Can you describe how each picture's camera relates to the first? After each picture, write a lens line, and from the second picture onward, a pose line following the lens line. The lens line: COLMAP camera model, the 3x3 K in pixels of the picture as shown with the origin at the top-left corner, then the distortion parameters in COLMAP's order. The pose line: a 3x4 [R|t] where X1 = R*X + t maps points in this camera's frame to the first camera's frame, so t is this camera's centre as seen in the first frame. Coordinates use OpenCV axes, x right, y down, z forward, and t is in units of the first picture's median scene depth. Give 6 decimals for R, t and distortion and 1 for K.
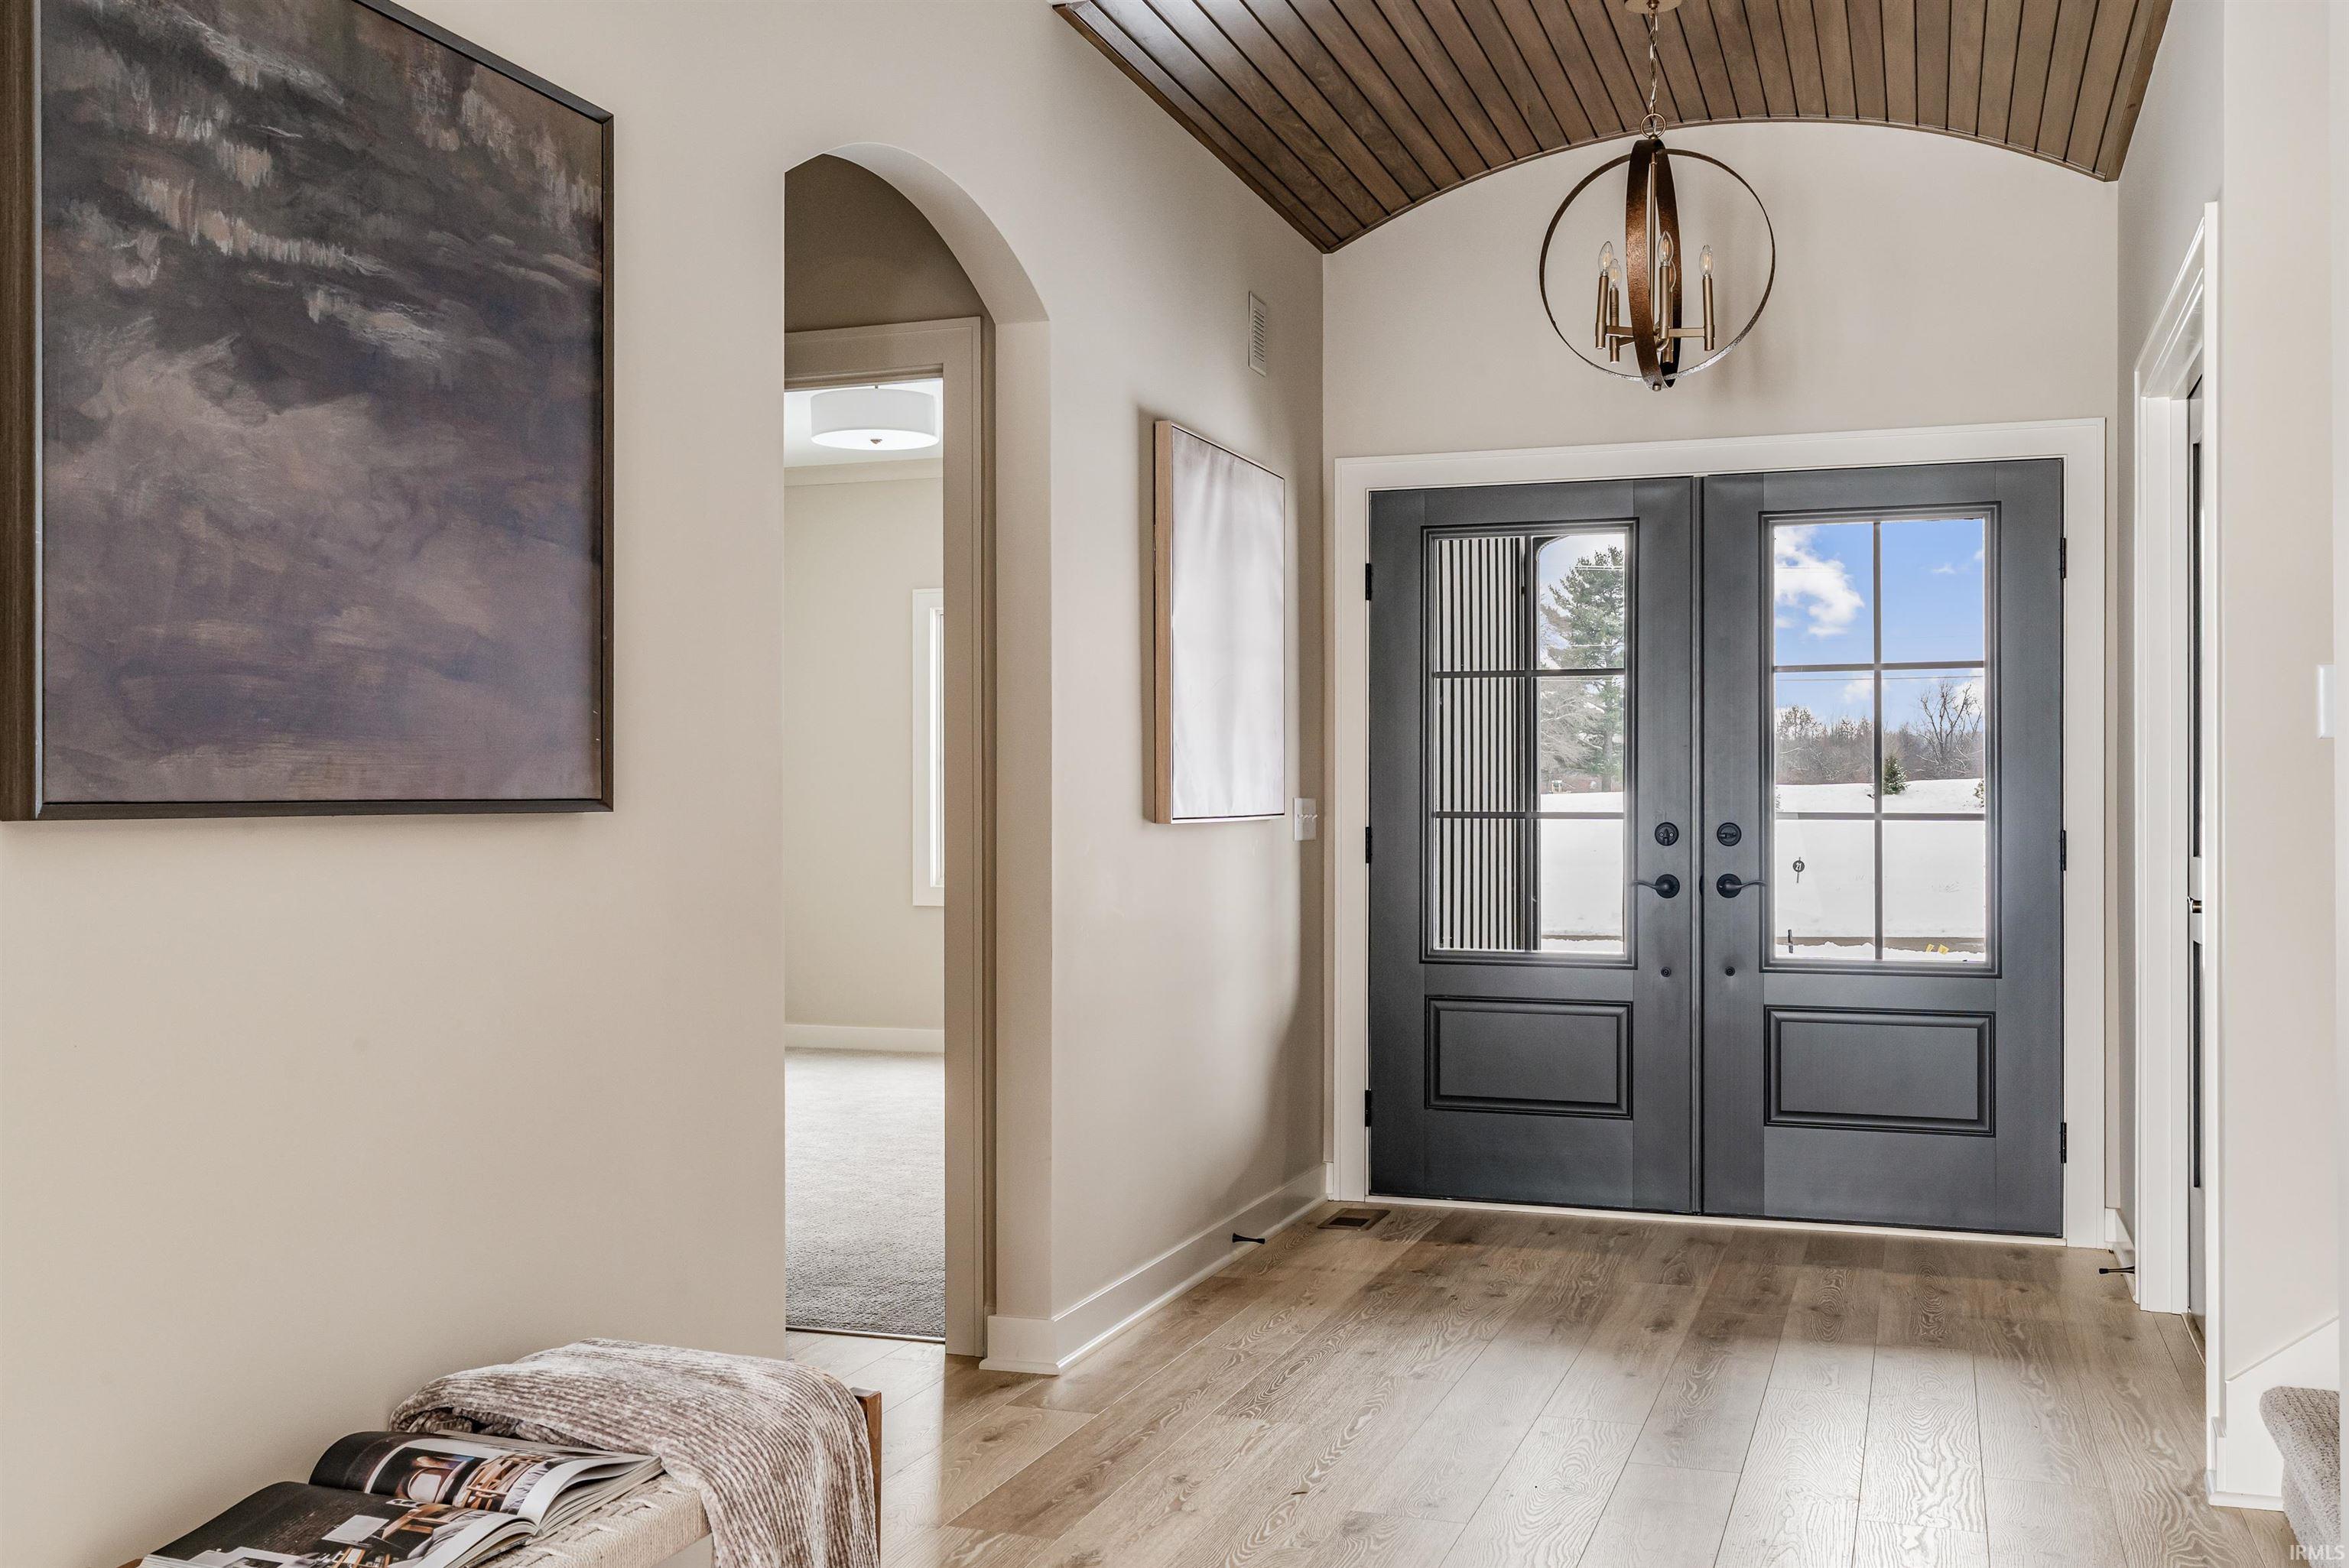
lens RADIAL K [[2191.6, 0, 1172.2], [0, 2191.6, 791.2], [0, 0, 1]] dist [0.007410, 0.000000]
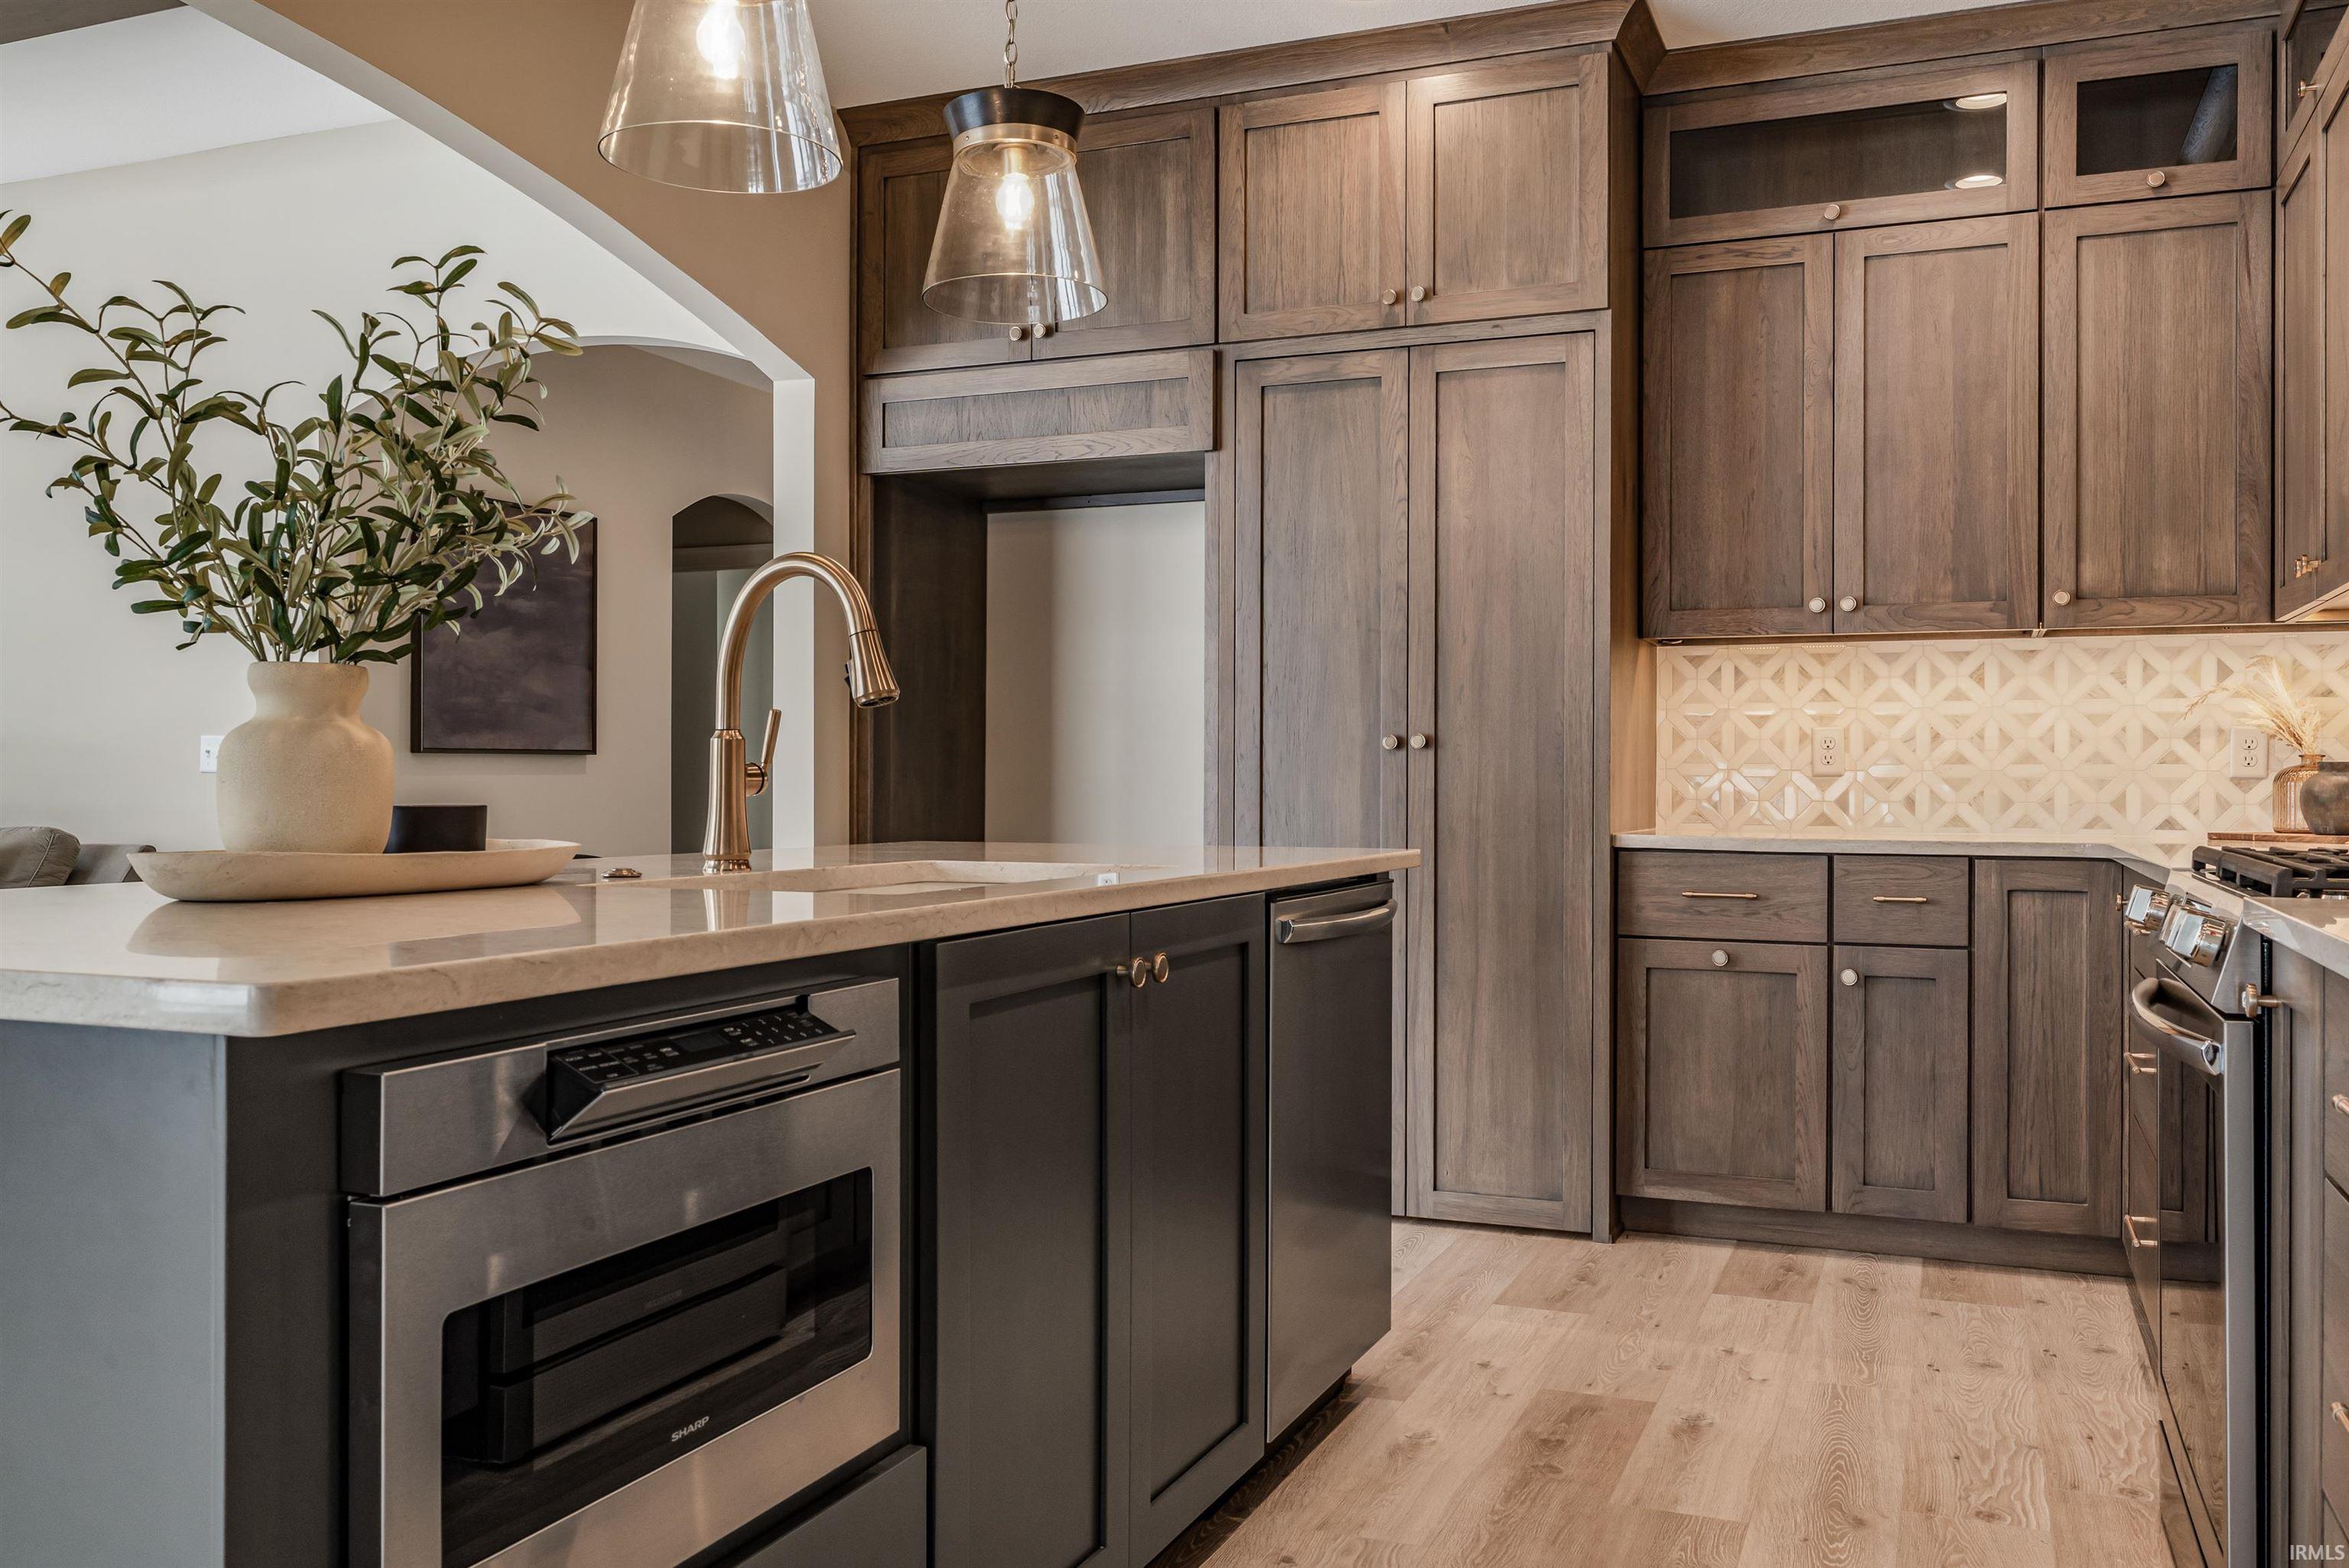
lens RADIAL K [[1903.6, 0, 1164.9], [0, 1903.6, 779.8], [0, 0, 1]] dist [-0.008226, -0.000786]
pose [[0.998710, 0.001071, -0.050761, 0.708990], [-0.000772, 0.999982, 0.005905, 0.030713], [0.050766, -0.005858, 0.998693, -1.686827]]
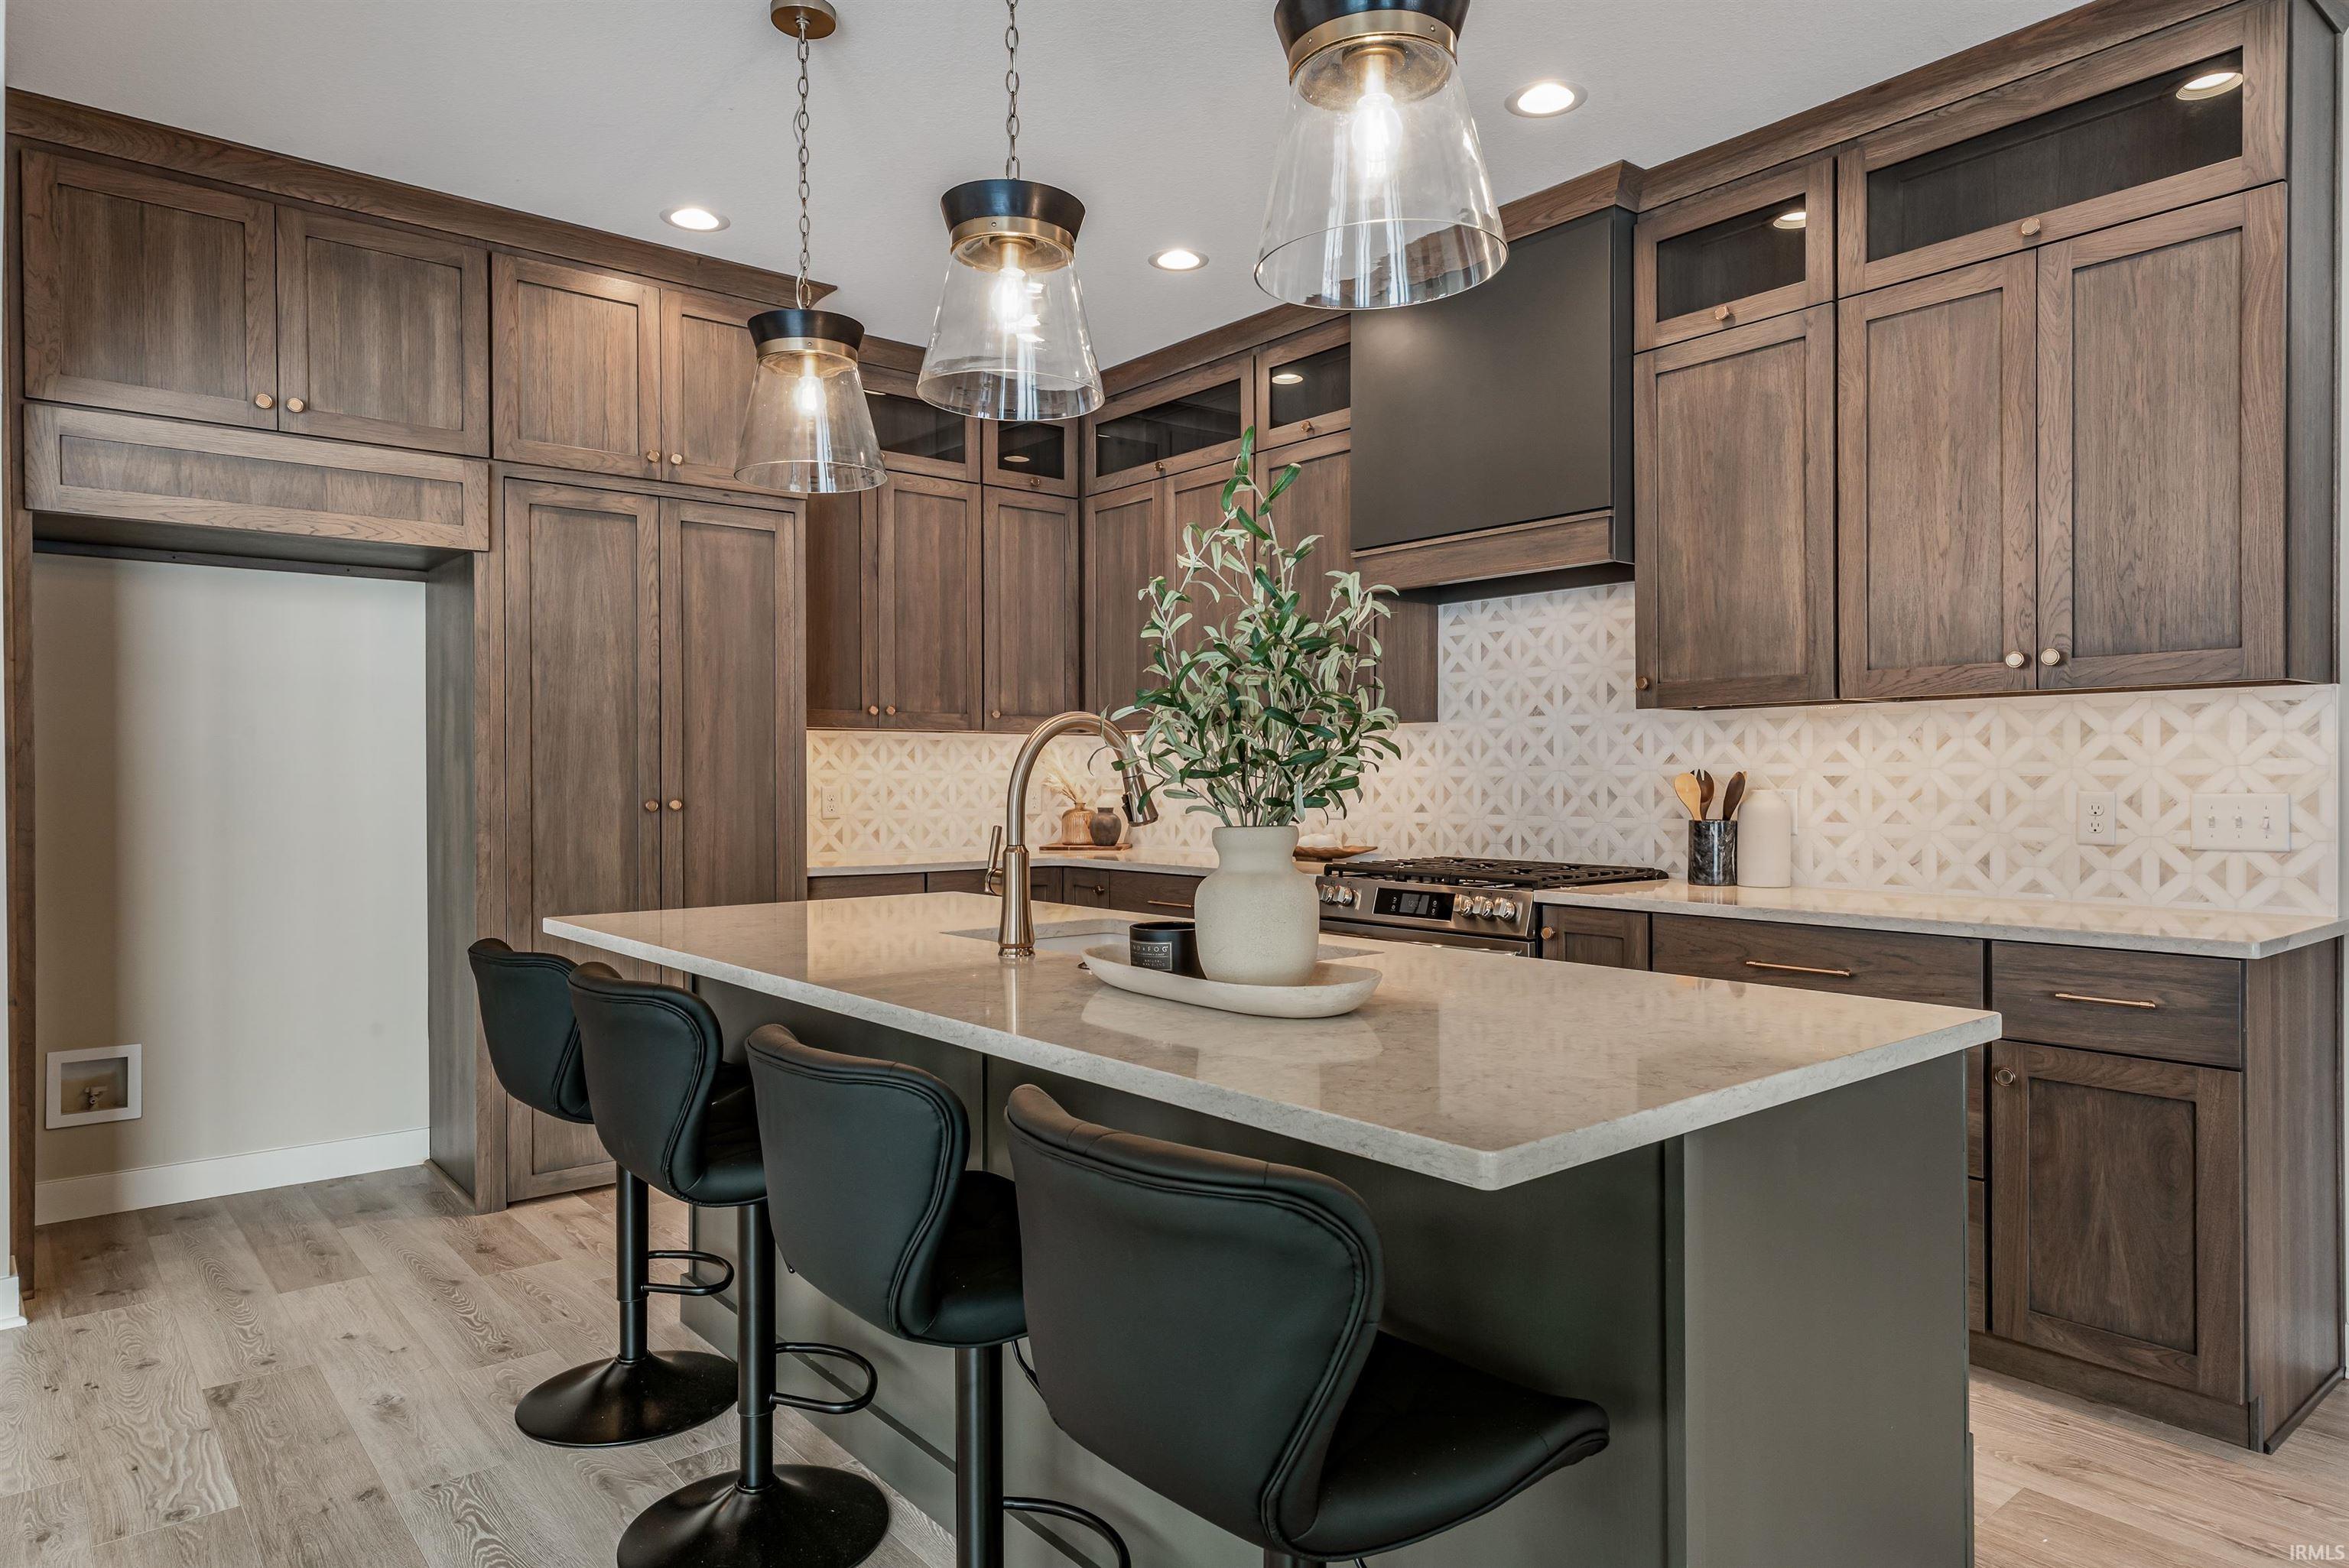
lens RADIAL K [[1426.3, 0, 1189.8], [0, 1426.3, 766.0], [0, 0, 1]] dist [0.025918, -0.001423]
pose [[0.509828, 0.003021, 0.860271, -0.272646], [-0.000812, 0.999995, -0.003030, -0.034119], [-0.860276, 0.000846, 0.509828, -1.330612]]
